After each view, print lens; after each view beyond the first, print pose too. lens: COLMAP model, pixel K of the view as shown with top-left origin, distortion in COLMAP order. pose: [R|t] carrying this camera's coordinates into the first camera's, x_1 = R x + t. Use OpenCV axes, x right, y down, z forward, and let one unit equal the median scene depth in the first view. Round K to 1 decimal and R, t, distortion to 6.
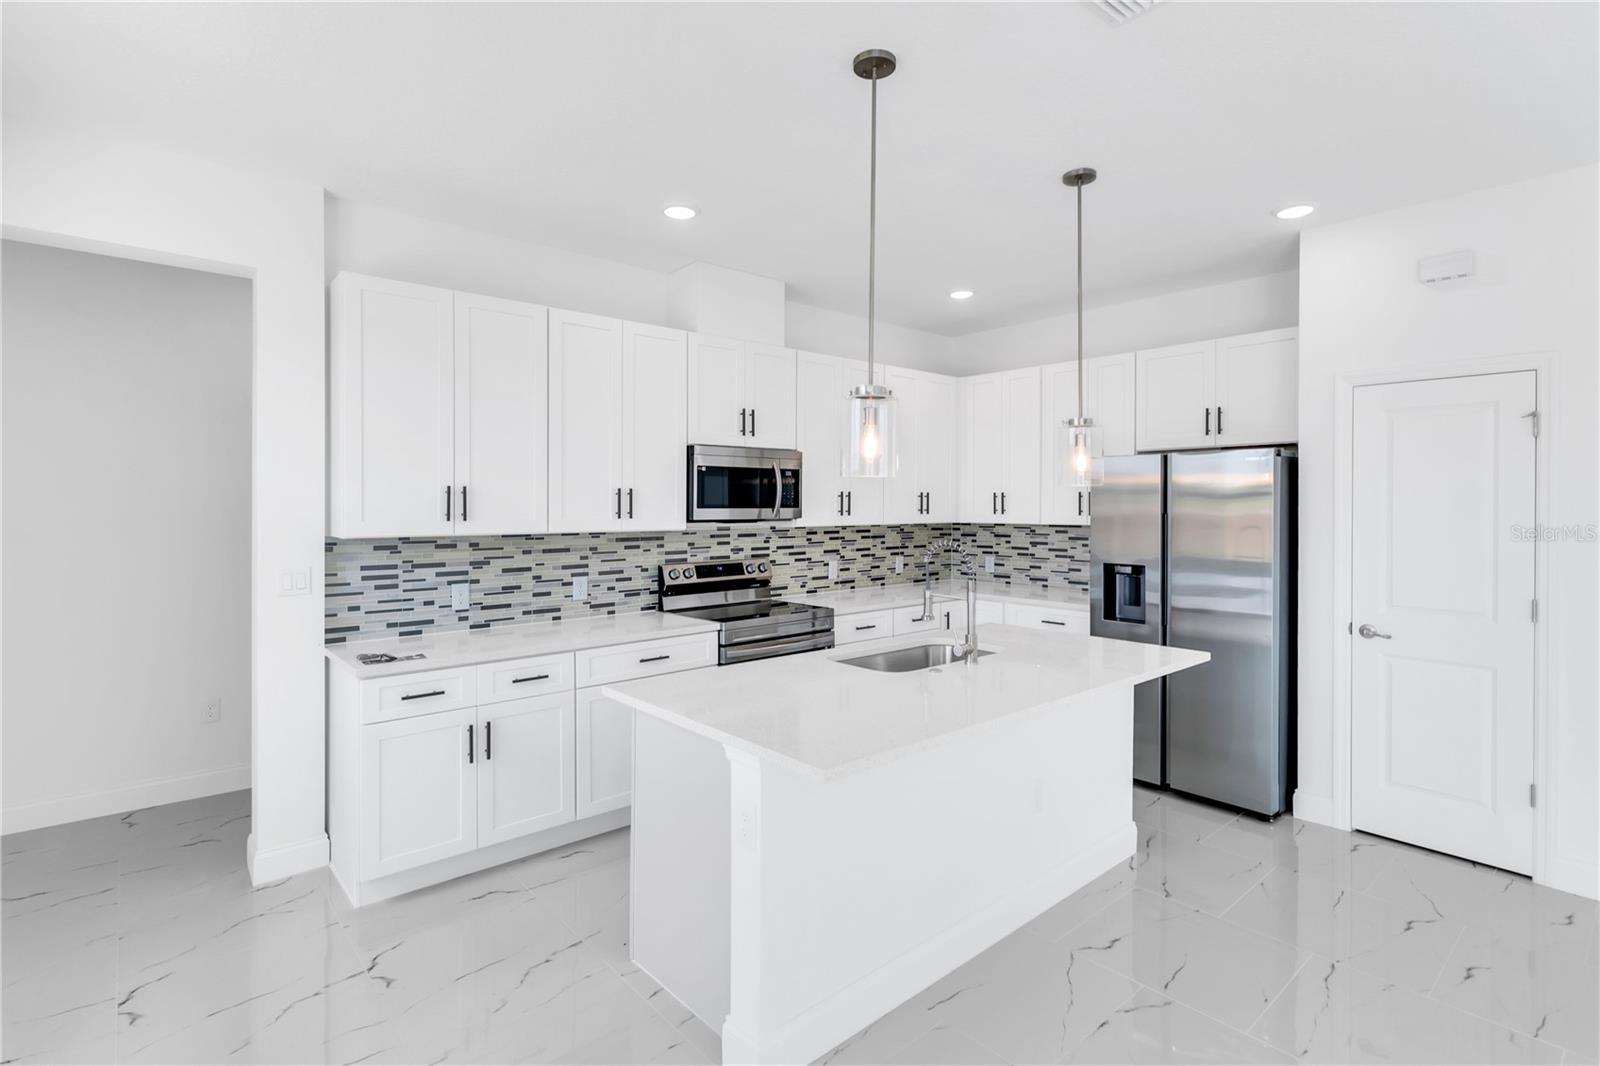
lens RADIAL K [[770.5, 0, 800.4], [0, 770.5, 509.7], [0, 0, 1]] dist [0.001810, -0.000221]
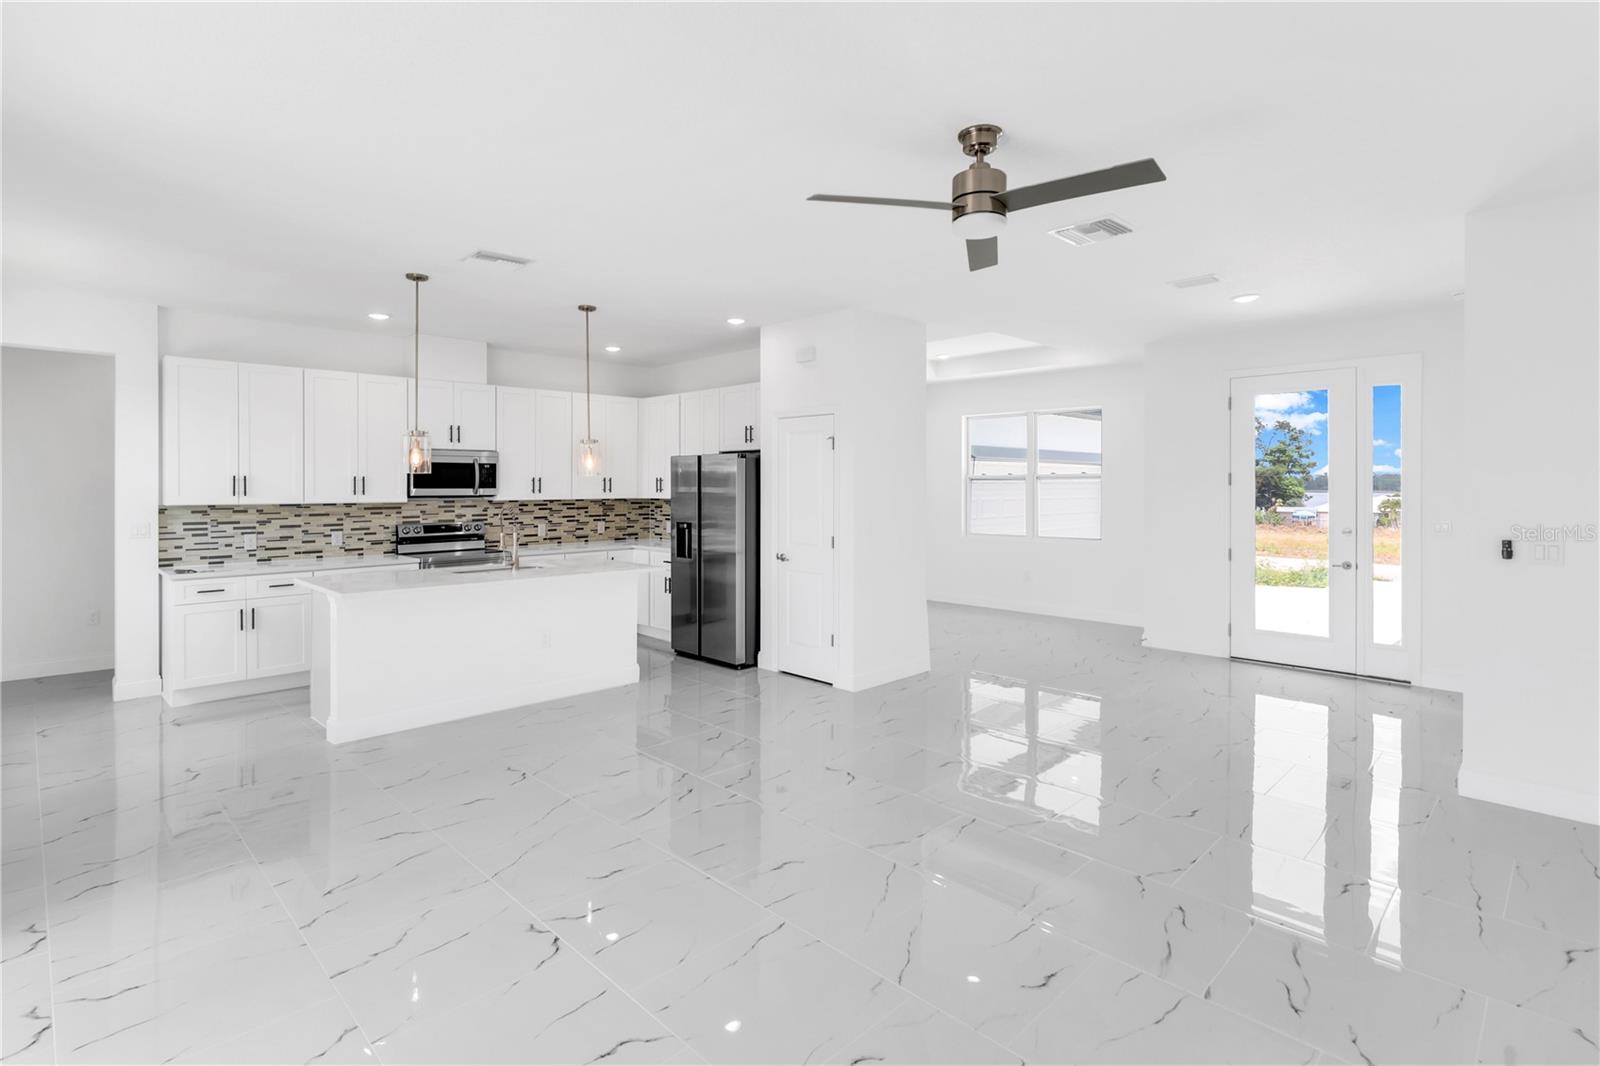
lens RADIAL K [[781.1, 0, 797.4], [0, 781.1, 488.7], [0, 0, 1]] dist [0.003323, 0.000314]
pose [[0.997957, -0.000930, 0.063887, 0.547201], [0.001071, 0.999997, -0.002177, 0.003000], [-0.063884, 0.002241, 0.997955, -0.659464]]
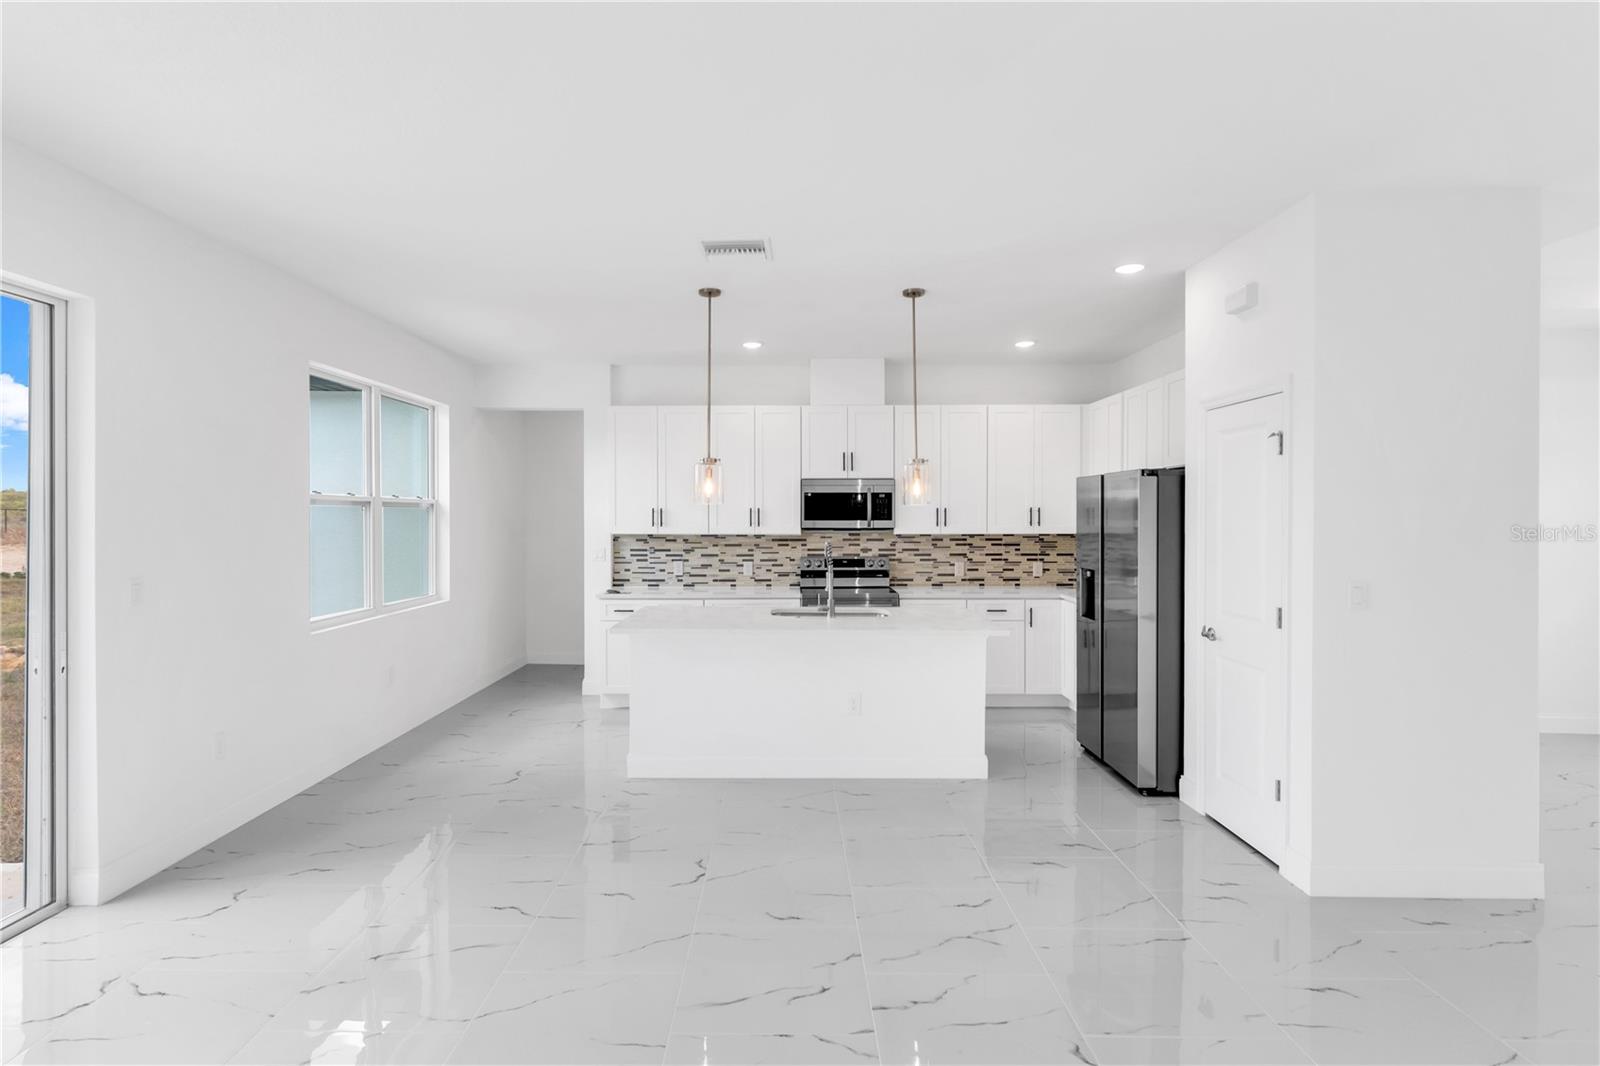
lens RADIAL K [[785.0, 0, 779.4], [0, 785.0, 518.8], [0, 0, 1]] dist [0.001682, 0.000221]
pose [[0.747783, 0.001731, -0.663941, 0.851066], [-0.004305, 0.999988, -0.002241, -0.000895], [0.663929, 0.004534, 0.747782, -0.202201]]
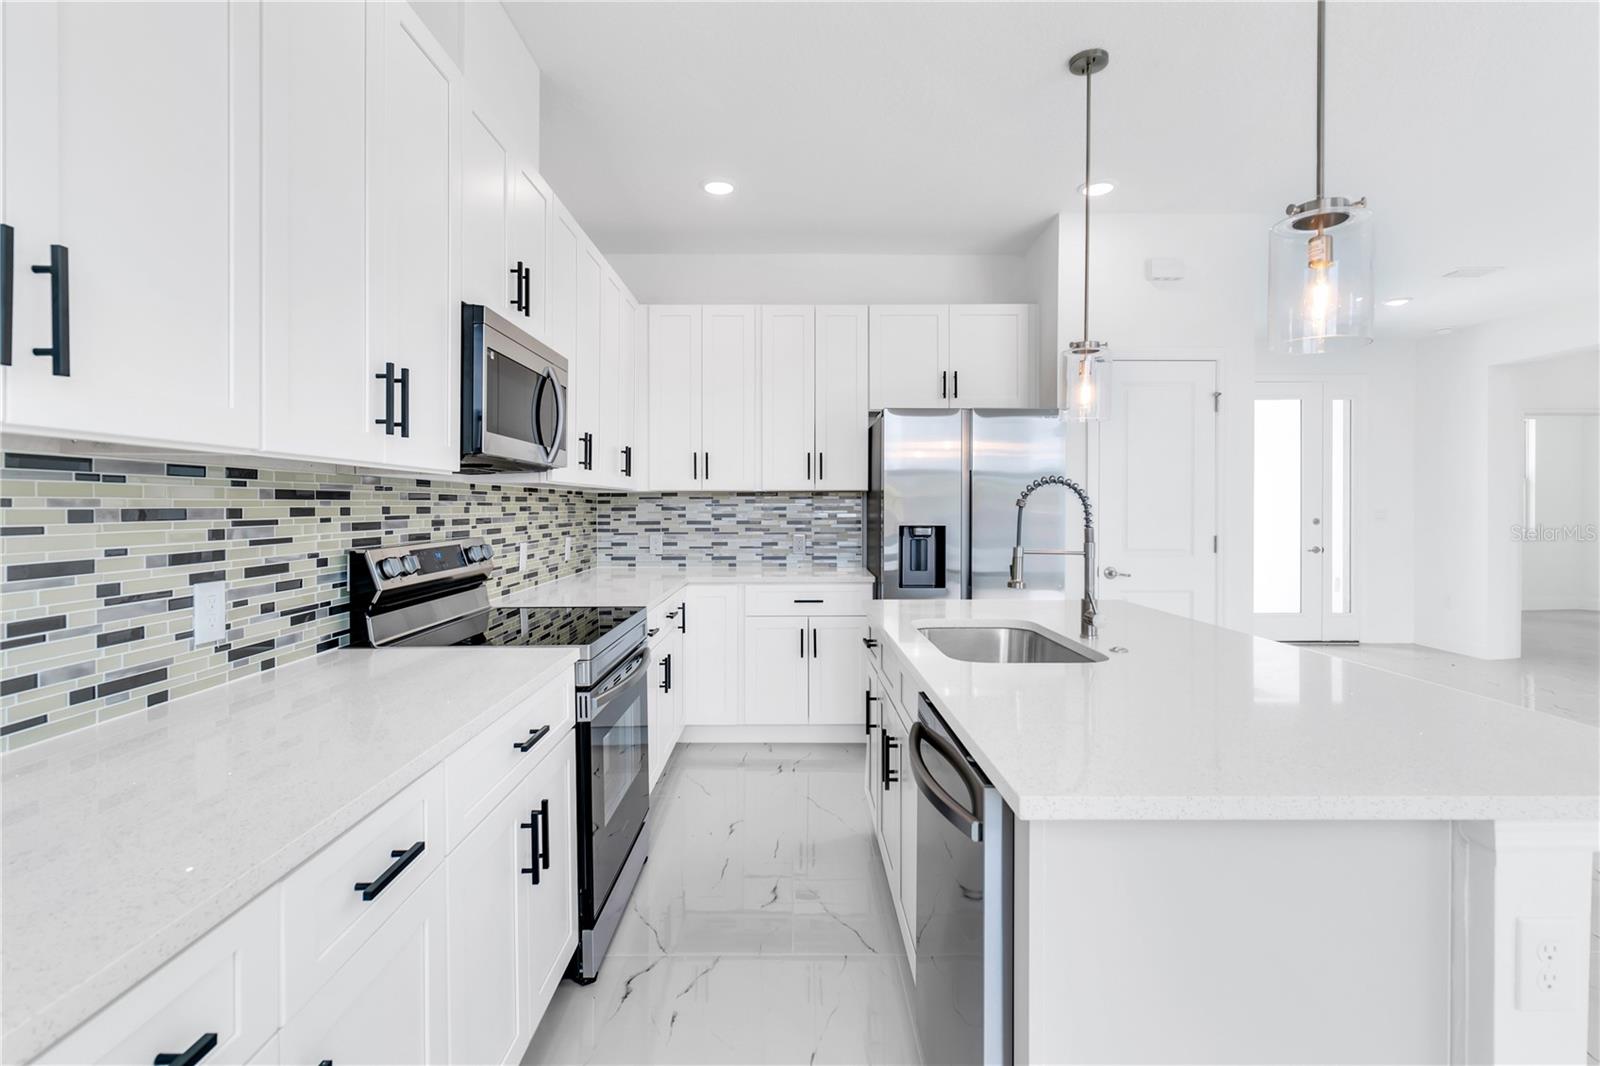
lens RADIAL K [[770.5, 0, 800.4], [0, 770.5, 509.7], [0, 0, 1]] dist [0.001810, -0.000221]
pose [[0.648368, -0.003649, 0.761318, -0.378735], [0.006560, 0.999978, -0.000794, 0.050490], [-0.761299, 0.005509, 0.648378, 0.501100]]
